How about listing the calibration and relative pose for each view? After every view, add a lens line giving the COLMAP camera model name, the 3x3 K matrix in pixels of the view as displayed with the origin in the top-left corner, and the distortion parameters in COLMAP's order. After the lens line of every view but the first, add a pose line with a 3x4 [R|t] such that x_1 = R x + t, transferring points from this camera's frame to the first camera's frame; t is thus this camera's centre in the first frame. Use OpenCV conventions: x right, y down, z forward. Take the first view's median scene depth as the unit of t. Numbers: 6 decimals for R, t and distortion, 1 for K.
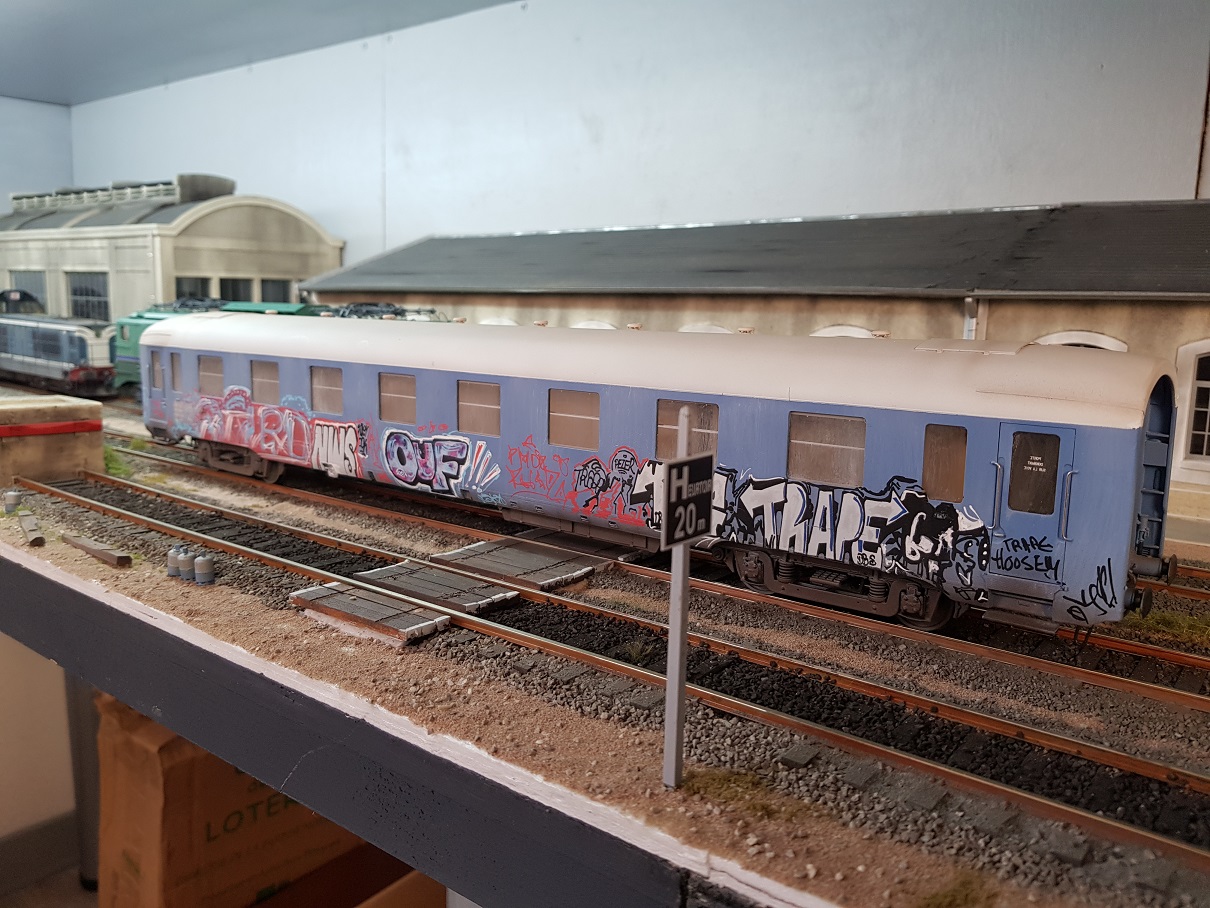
lens RADIAL K [[984.1, 0, 535.1], [0, 984.1, 451.5], [0, 0, 1]] dist [0.036346, -0.078588]
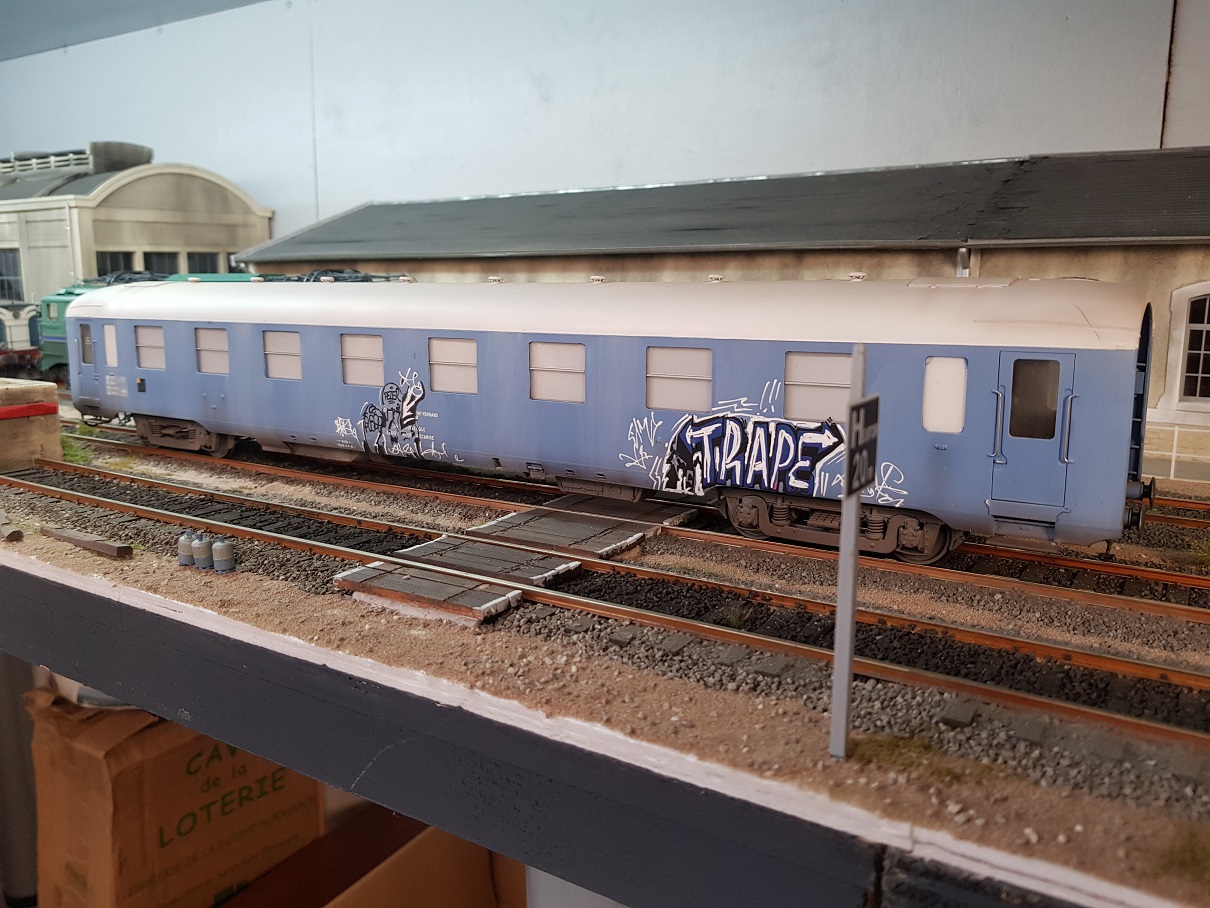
lens RADIAL K [[984.1, 0, 535.1], [0, 984.1, 451.5], [0, 0, 1]] dist [0.036346, -0.078588]
pose [[0.994213, -0.040268, 0.099592, -0.128635], [0.037973, 0.998970, 0.024837, 0.010934], [-0.100489, -0.020911, 0.994718, 0.063856]]
